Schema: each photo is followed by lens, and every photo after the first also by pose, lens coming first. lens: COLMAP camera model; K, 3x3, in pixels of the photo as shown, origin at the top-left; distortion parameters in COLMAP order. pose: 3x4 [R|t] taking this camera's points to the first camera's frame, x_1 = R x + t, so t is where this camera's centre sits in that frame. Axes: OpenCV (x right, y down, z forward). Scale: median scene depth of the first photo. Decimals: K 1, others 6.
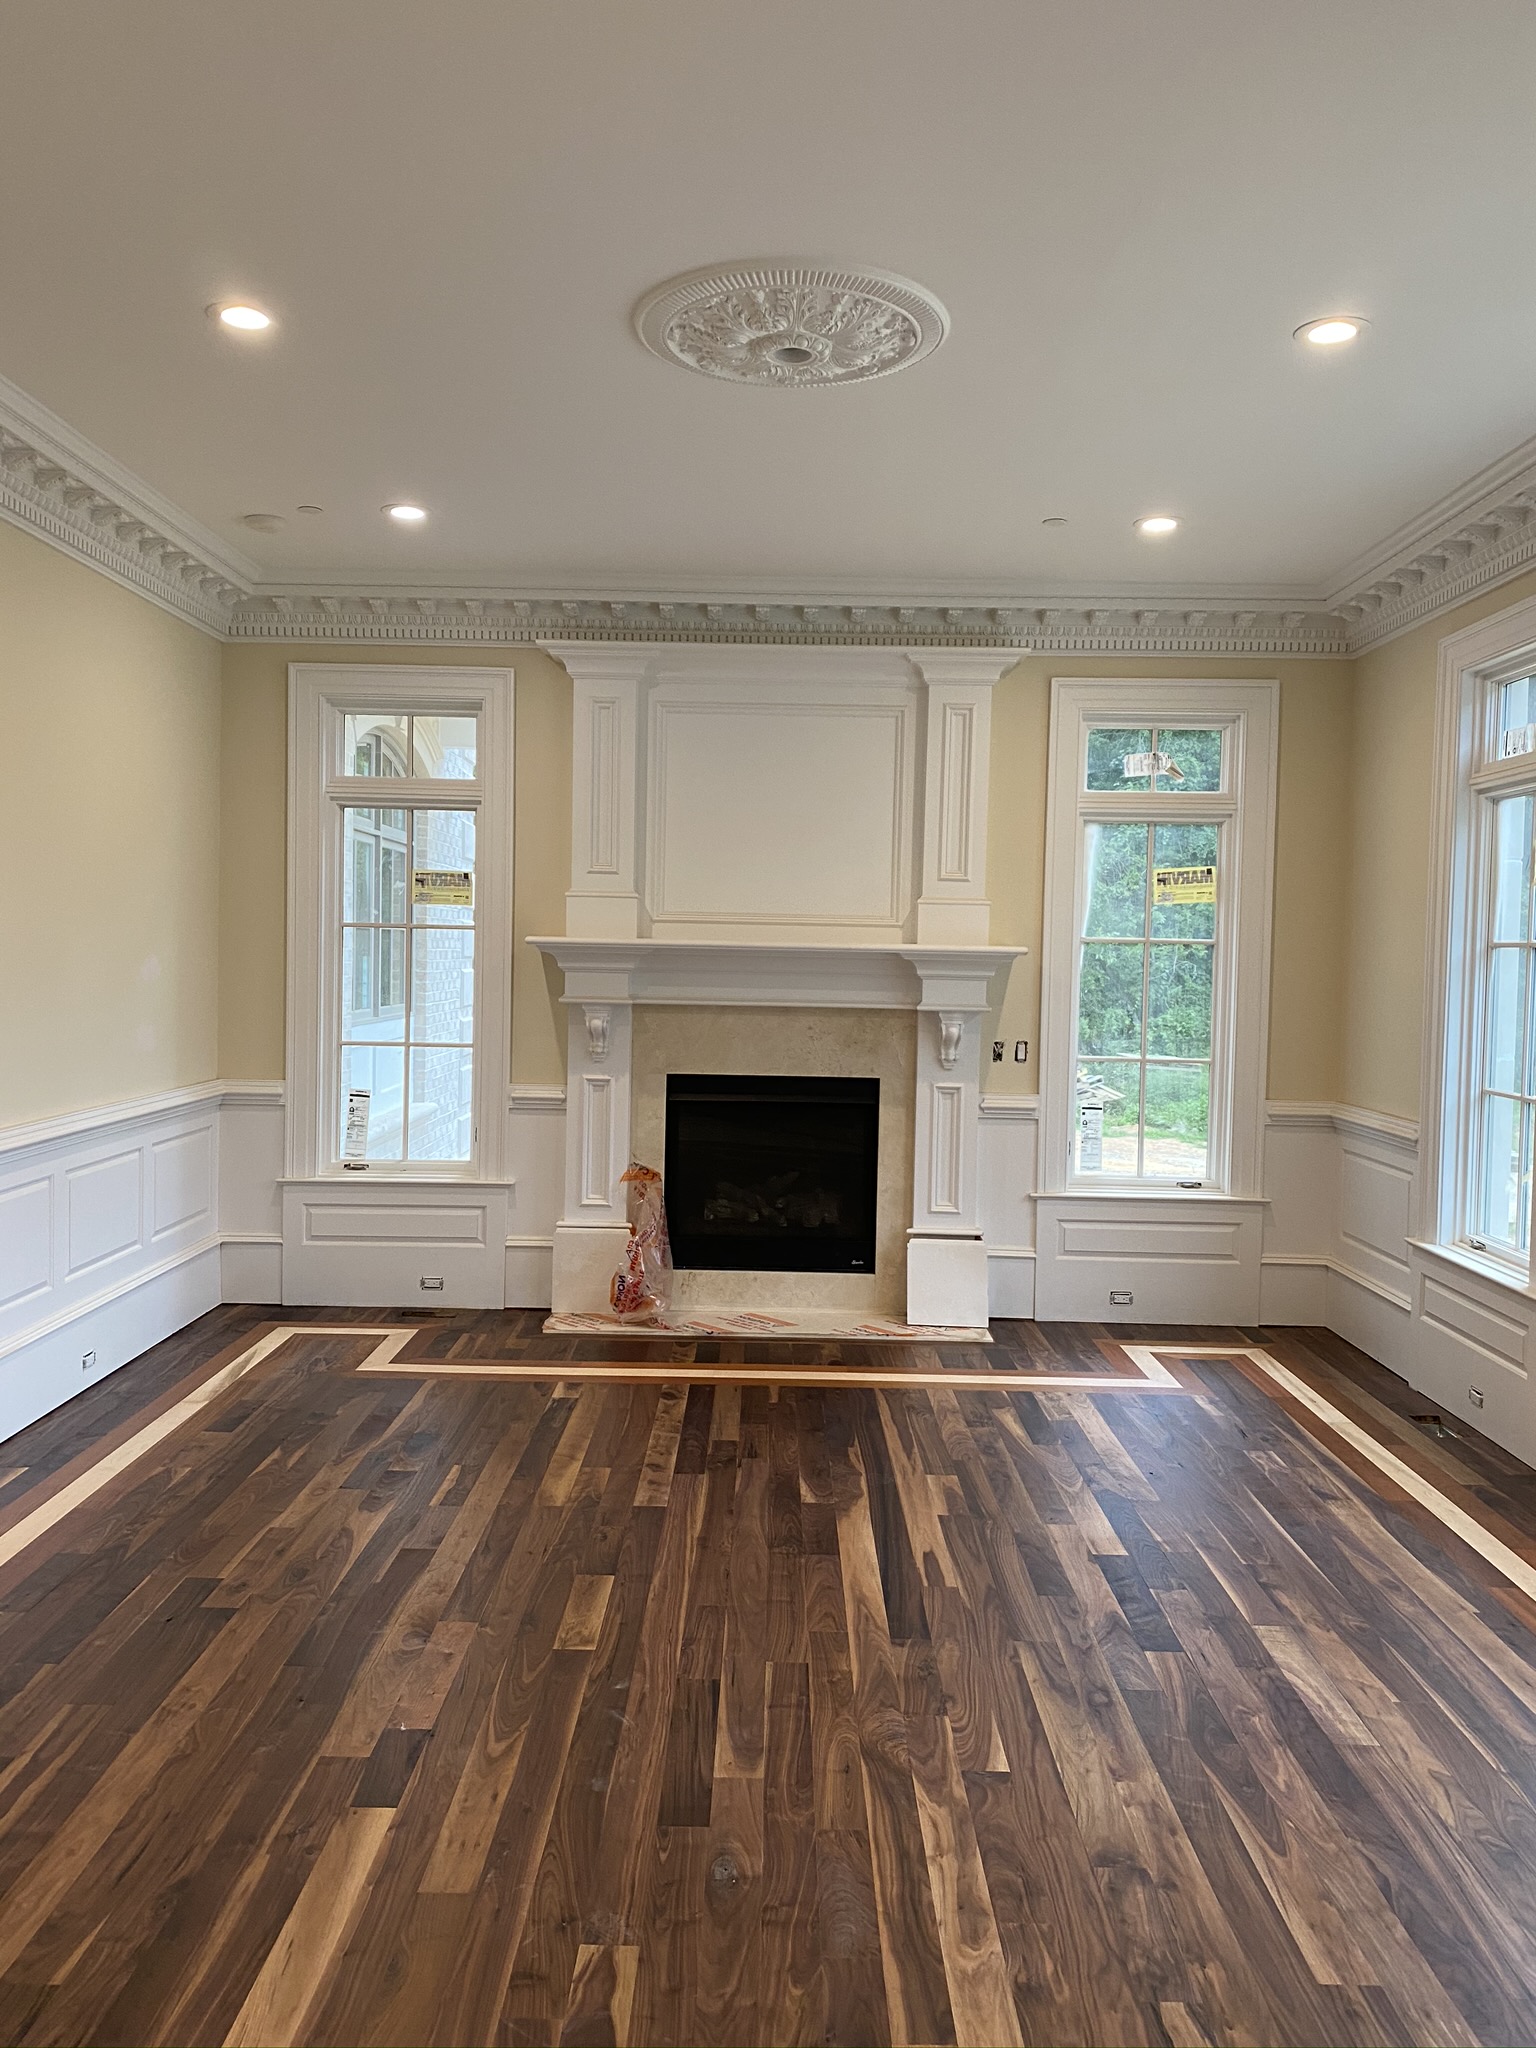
lens RADIAL K [[1552.8, 0, 768.0], [0, 1552.8, 1024.0], [0, 0, 1]] dist [0.052379, -0.029325]
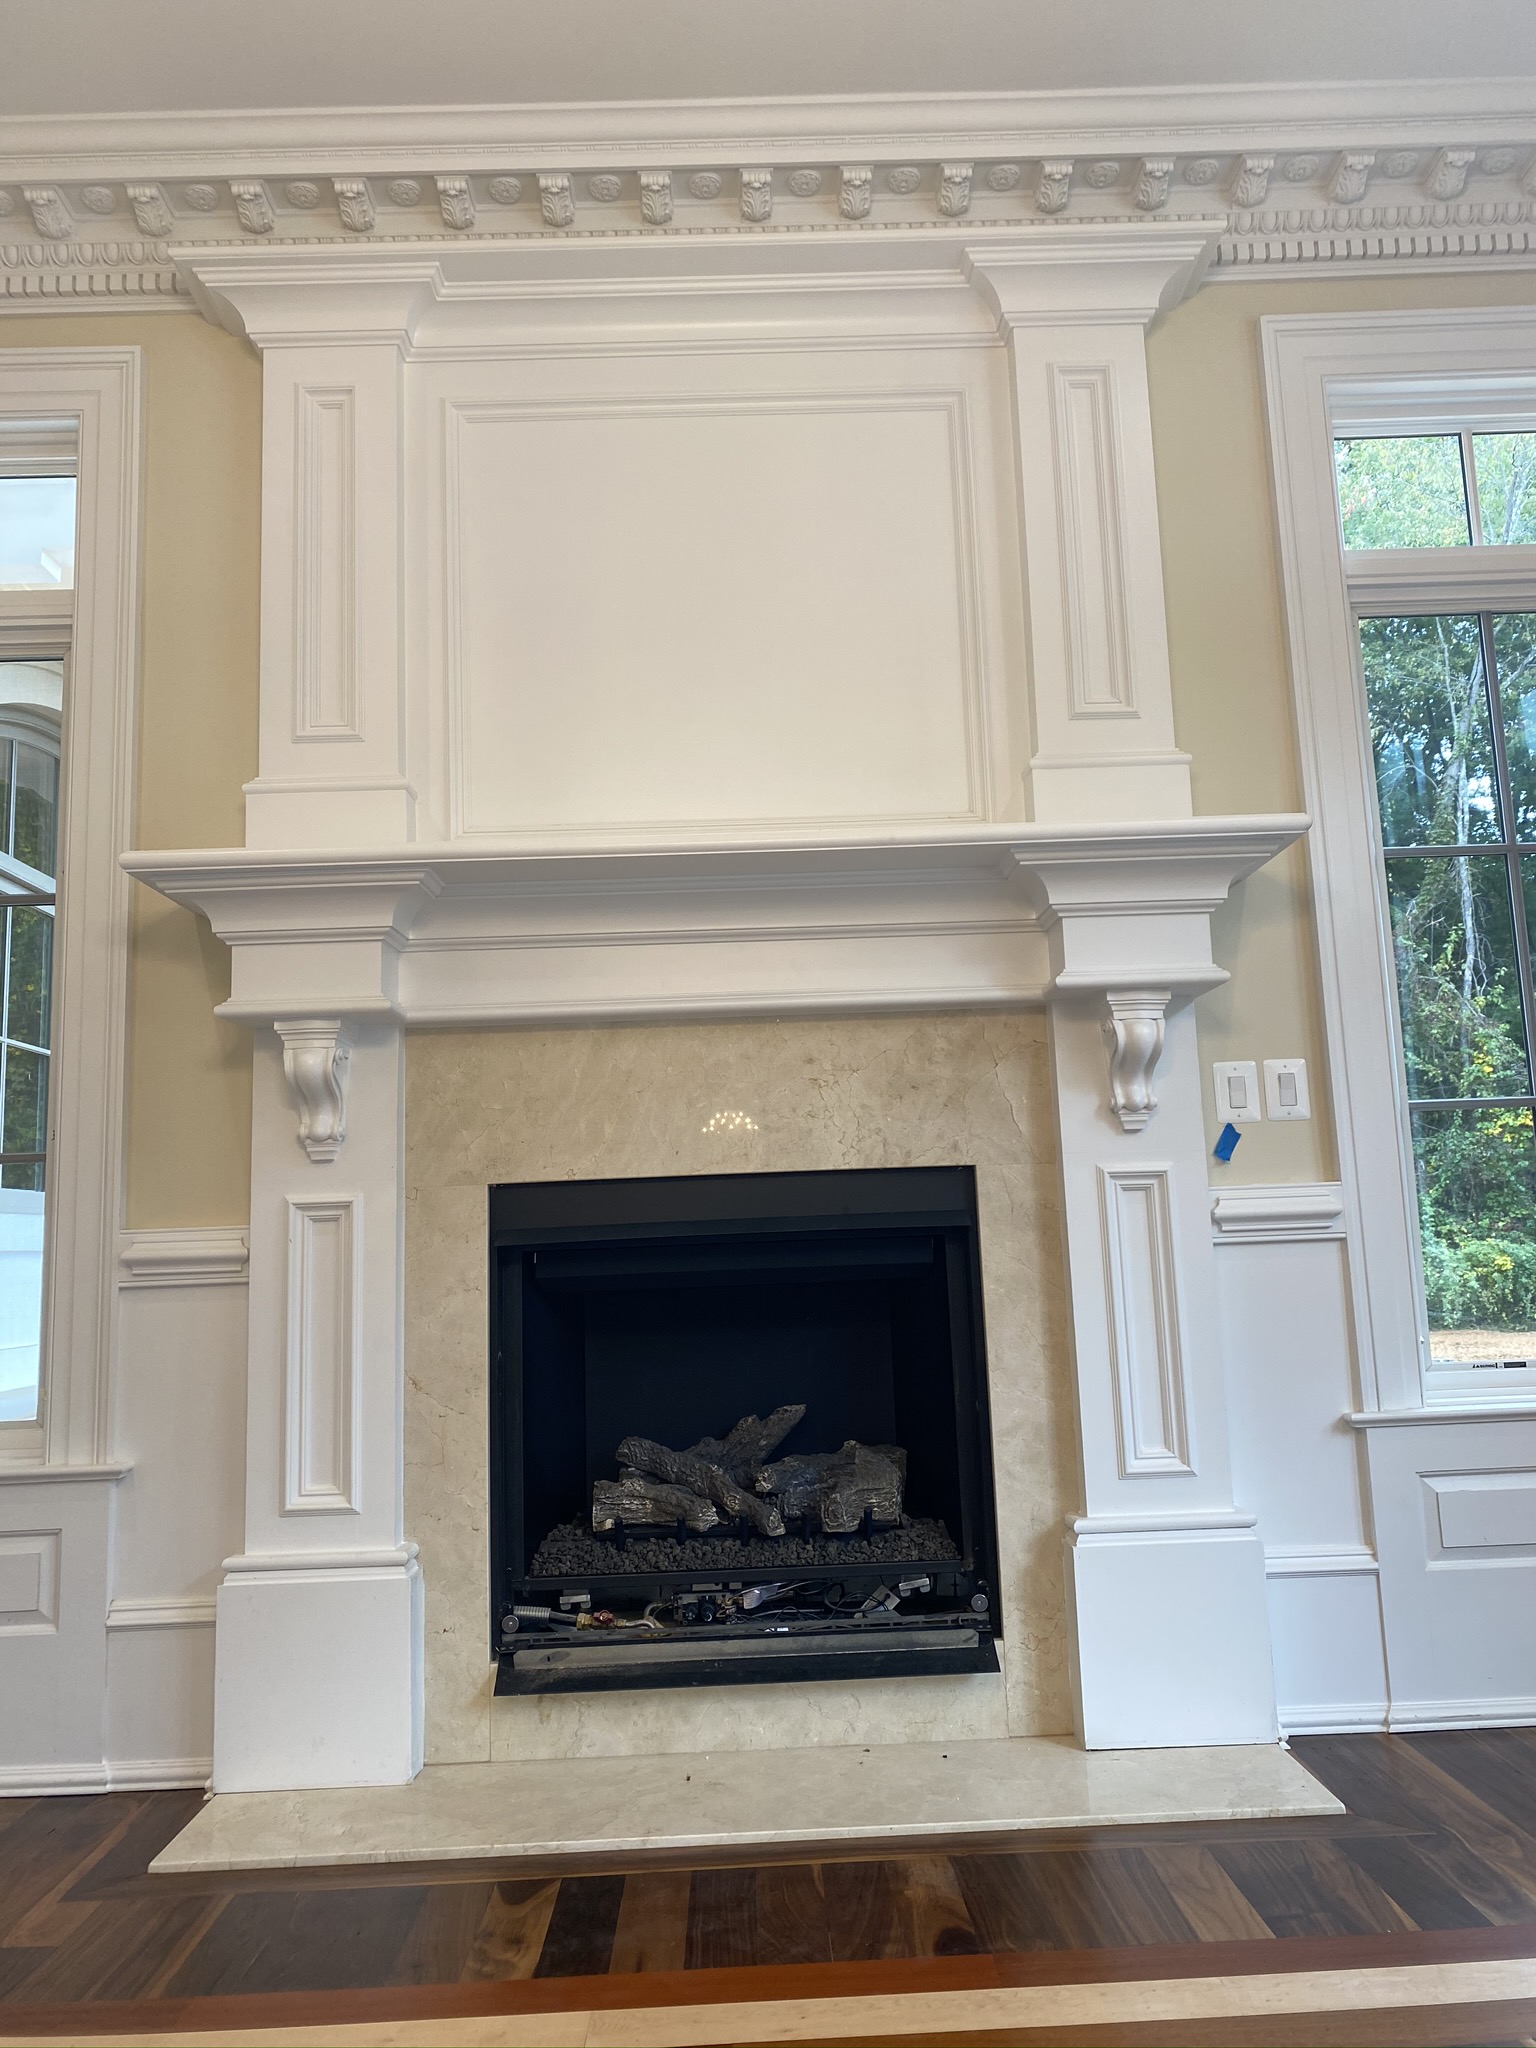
lens RADIAL K [[1548.0, 0, 782.8], [0, 1548.0, 1001.2], [0, 0, 1]] dist [-0.005617, -0.002260]
pose [[0.997897, -0.054596, 0.034930, 0.004822], [0.060475, 0.978181, -0.198760, 0.074047], [-0.023317, 0.200455, 0.979425, 0.572384]]
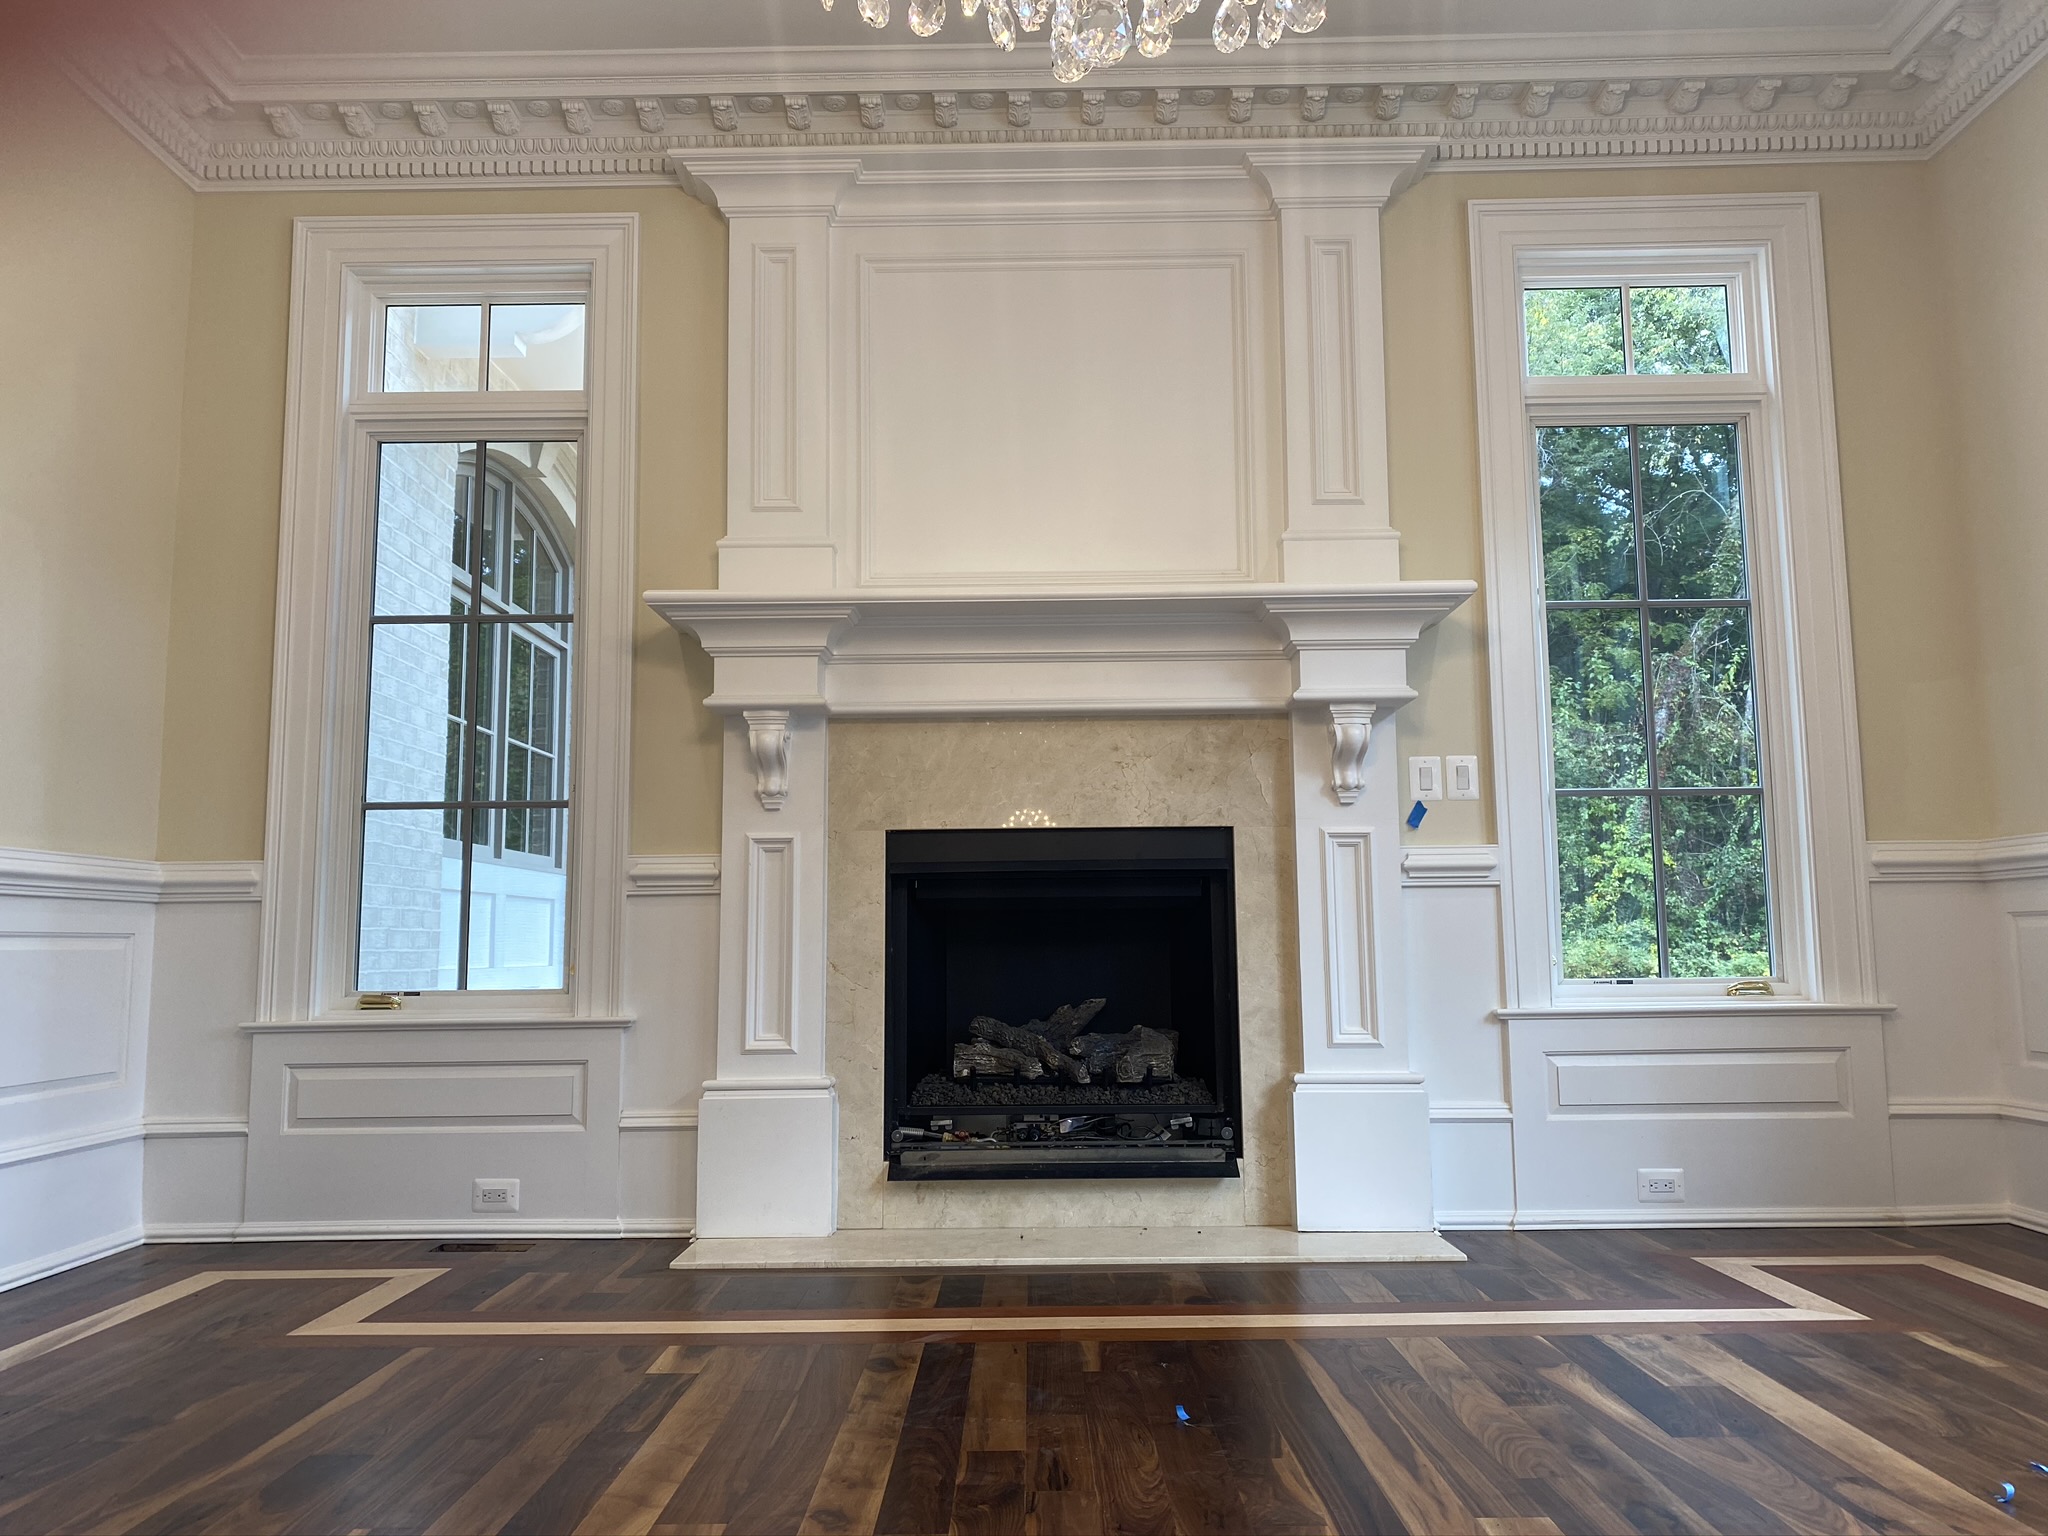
lens RADIAL K [[1564.6, 0, 1028.9], [0, 1564.6, 764.3], [0, 0, 1]] dist [0.008591, -0.003726]
pose [[0.999509, -0.031220, 0.002790, -0.009824], [0.031257, 0.986101, -0.163178, 0.110438], [0.002343, 0.163185, 0.986593, 0.393726]]
